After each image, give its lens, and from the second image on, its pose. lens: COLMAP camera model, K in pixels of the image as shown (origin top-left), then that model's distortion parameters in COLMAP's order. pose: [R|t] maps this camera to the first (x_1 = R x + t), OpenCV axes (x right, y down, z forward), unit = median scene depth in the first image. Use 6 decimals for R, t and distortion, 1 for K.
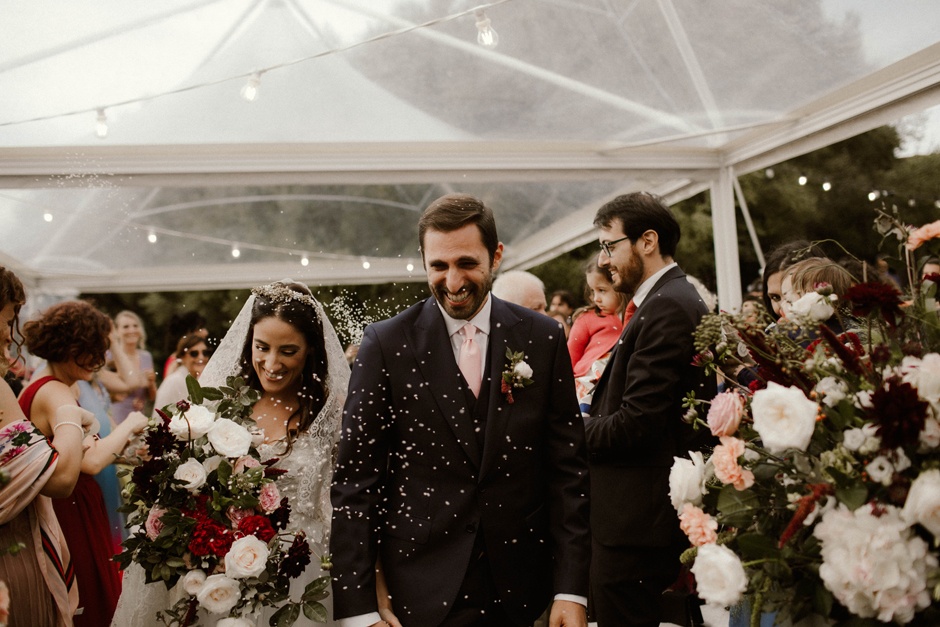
lens RADIAL K [[1003.3, 0, 470.0], [0, 1003.3, 313.5], [0, 0, 1]] dist [-0.020493, 0.003345]
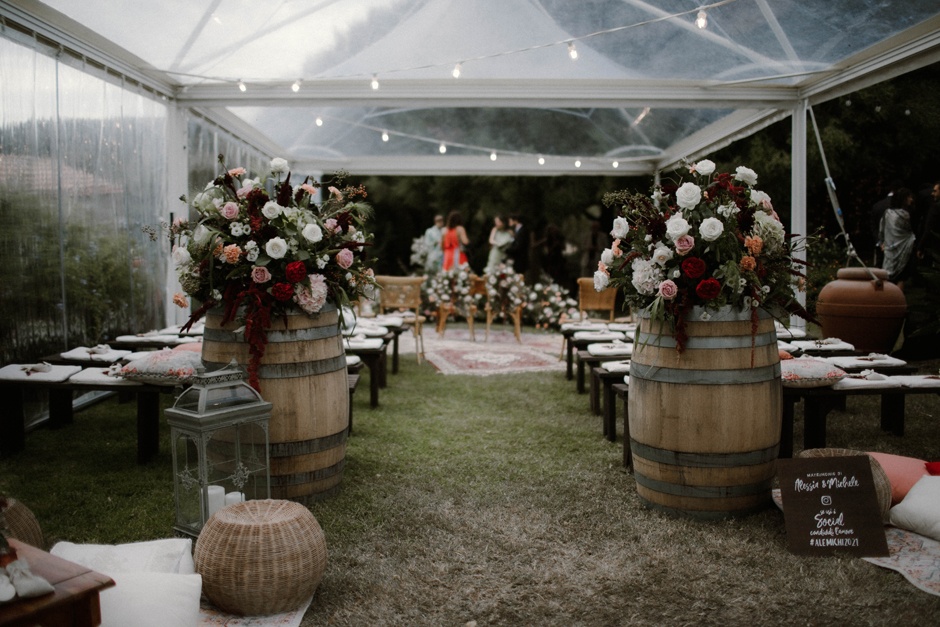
lens RADIAL K [[1003.3, 0, 470.0], [0, 1003.3, 313.5], [0, 0, 1]] dist [-0.020493, 0.003345]
pose [[0.979715, 0.064970, -0.189574, 0.106962], [-0.044229, 0.992762, 0.111661, 0.009741], [0.195456, -0.101012, 0.975497, -0.488110]]
